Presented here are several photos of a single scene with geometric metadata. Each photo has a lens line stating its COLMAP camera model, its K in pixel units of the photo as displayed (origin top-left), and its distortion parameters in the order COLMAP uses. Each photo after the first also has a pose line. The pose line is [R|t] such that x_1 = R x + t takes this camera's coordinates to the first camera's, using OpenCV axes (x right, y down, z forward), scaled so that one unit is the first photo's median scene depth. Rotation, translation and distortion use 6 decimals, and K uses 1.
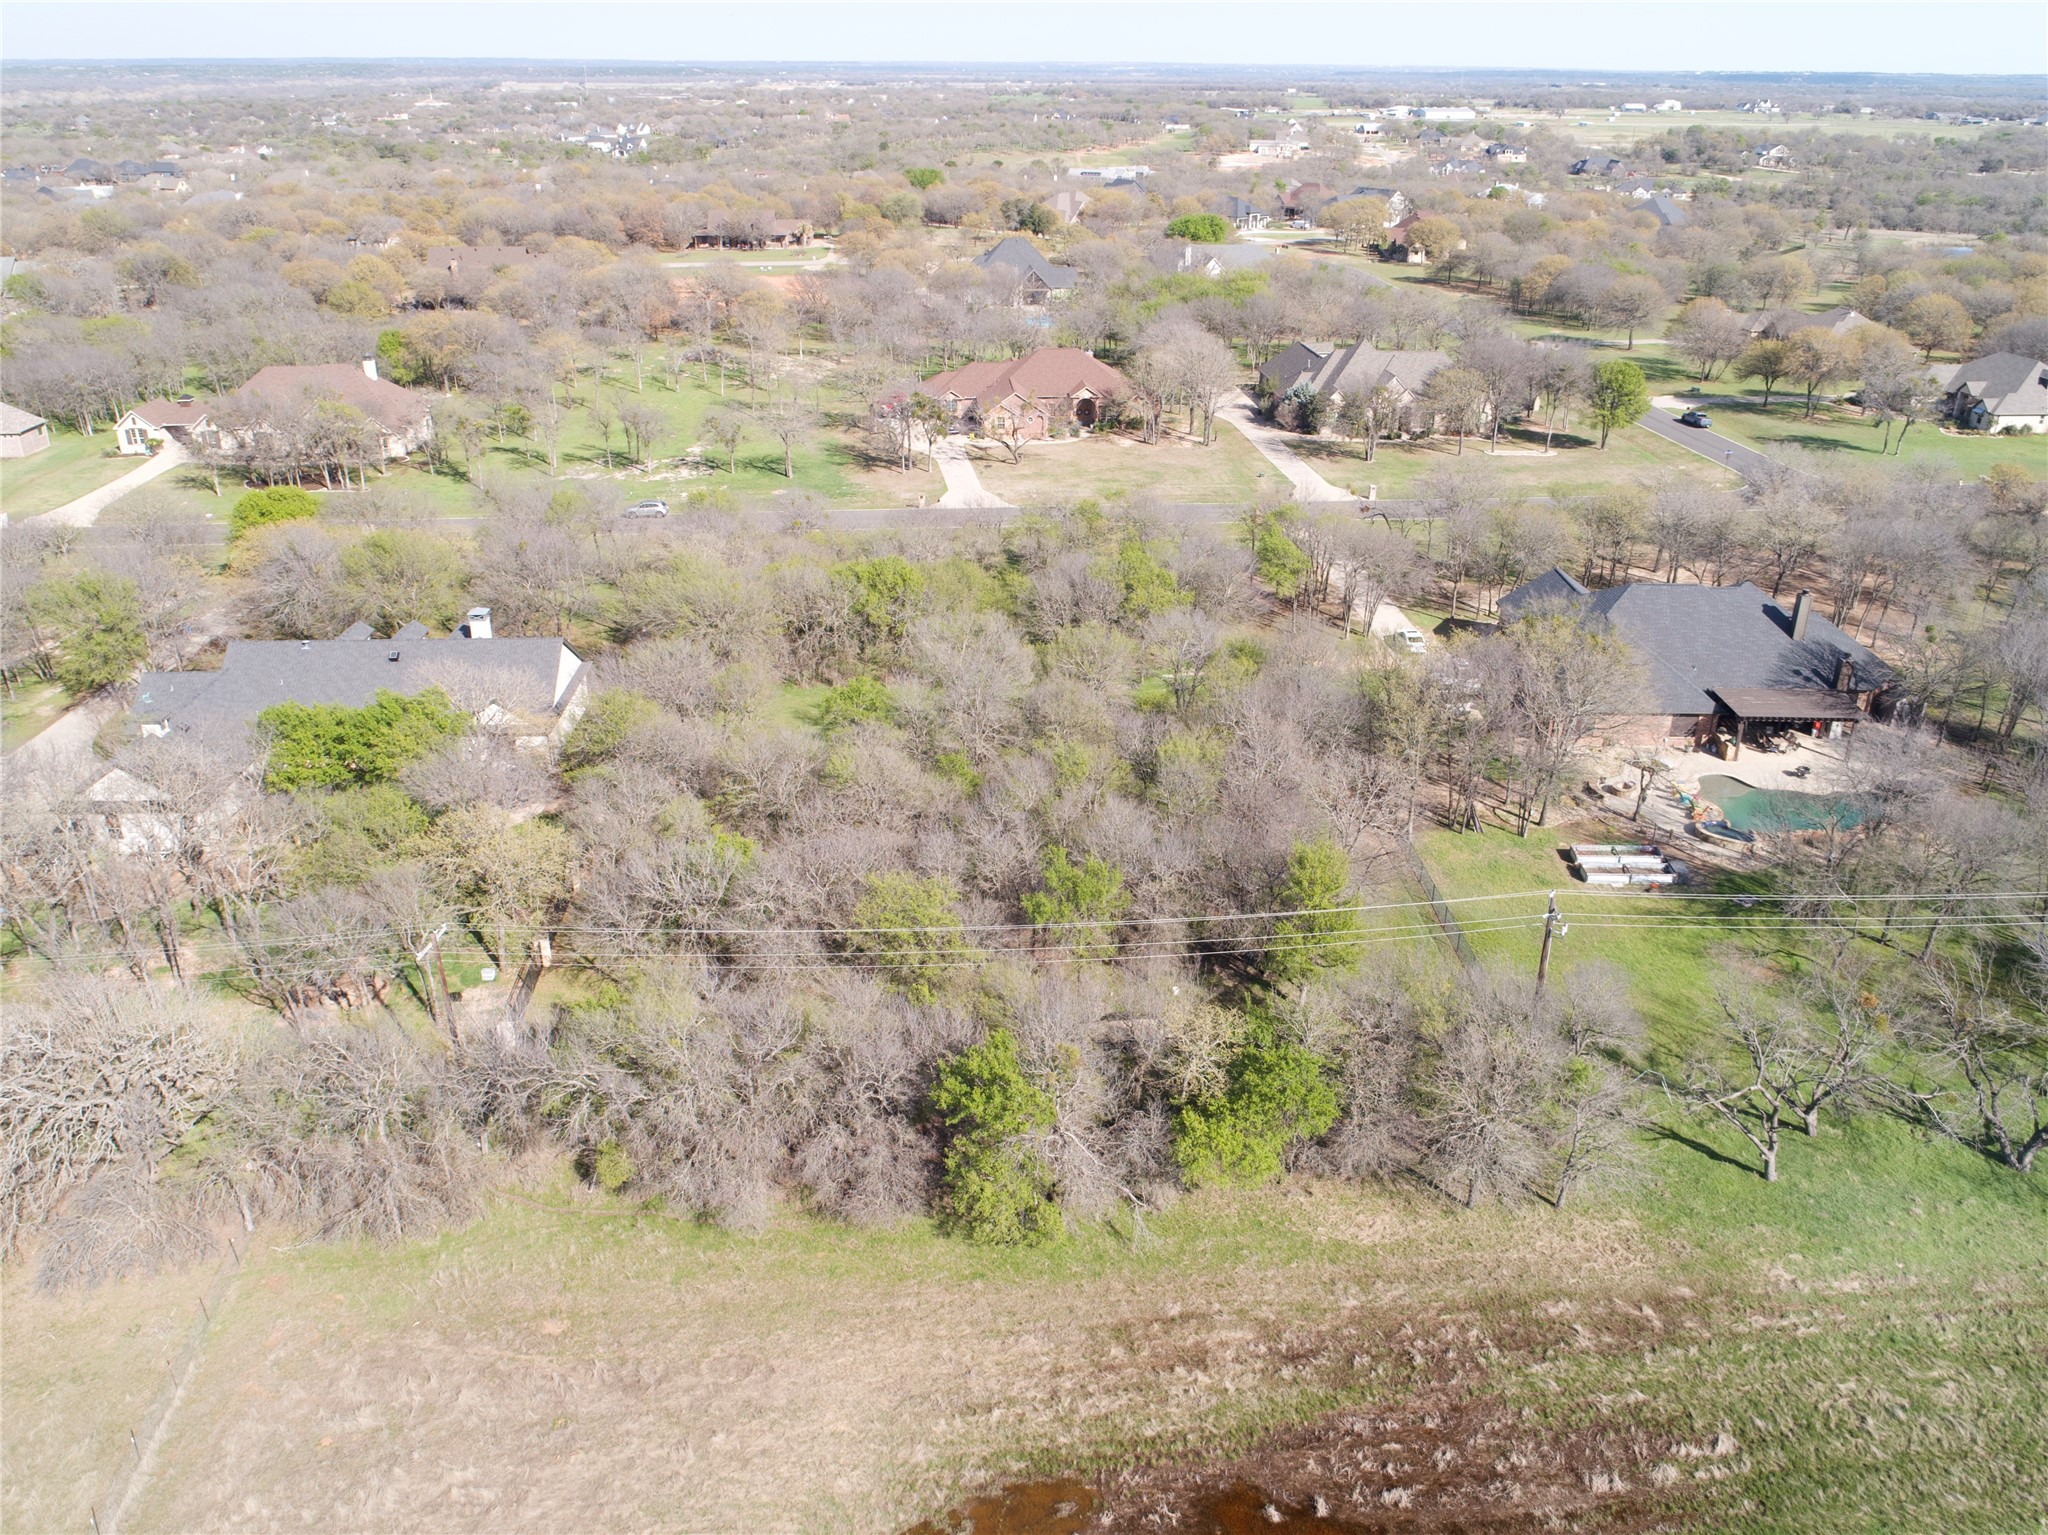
lens RADIAL K [[1531.6, 0, 1026.4], [0, 1531.6, 763.4], [0, 0, 1]] dist [-0.023502, 0.005490]
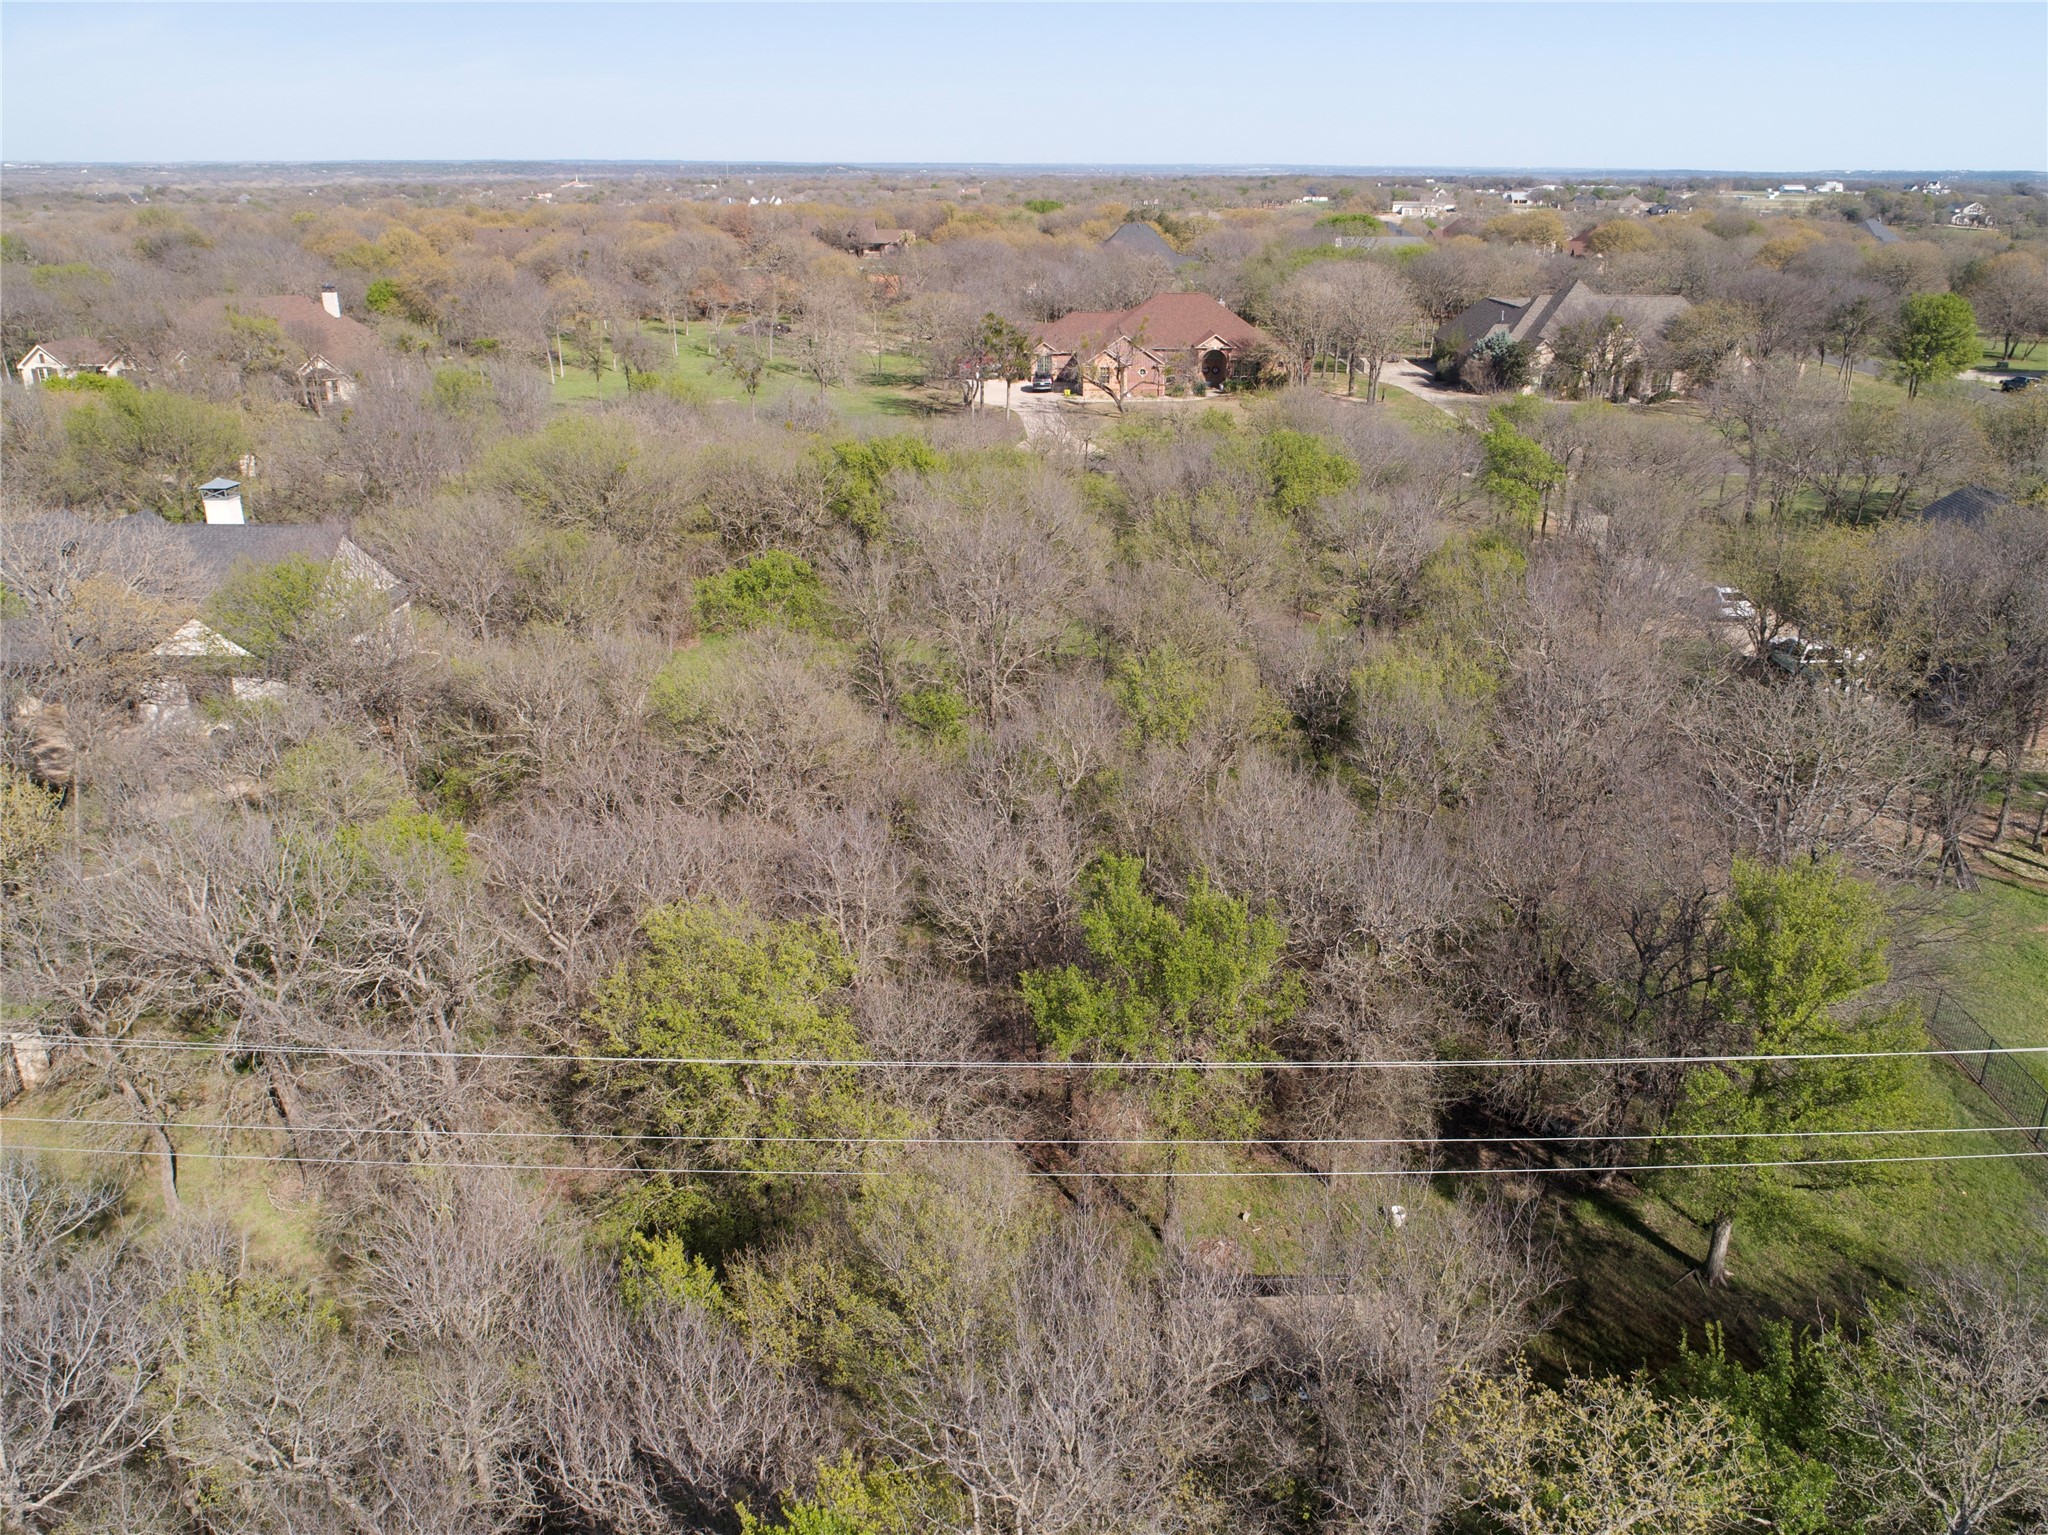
lens RADIAL K [[1531.6, 0, 1018.3], [0, 1531.6, 773.1], [0, 0, 1]] dist [-0.023502, 0.005490]
pose [[0.996127, 0.027631, -0.083477, 0.010638], [-0.031882, 0.998239, -0.050025, 0.021807], [0.081948, 0.052493, 0.995253, 0.241853]]
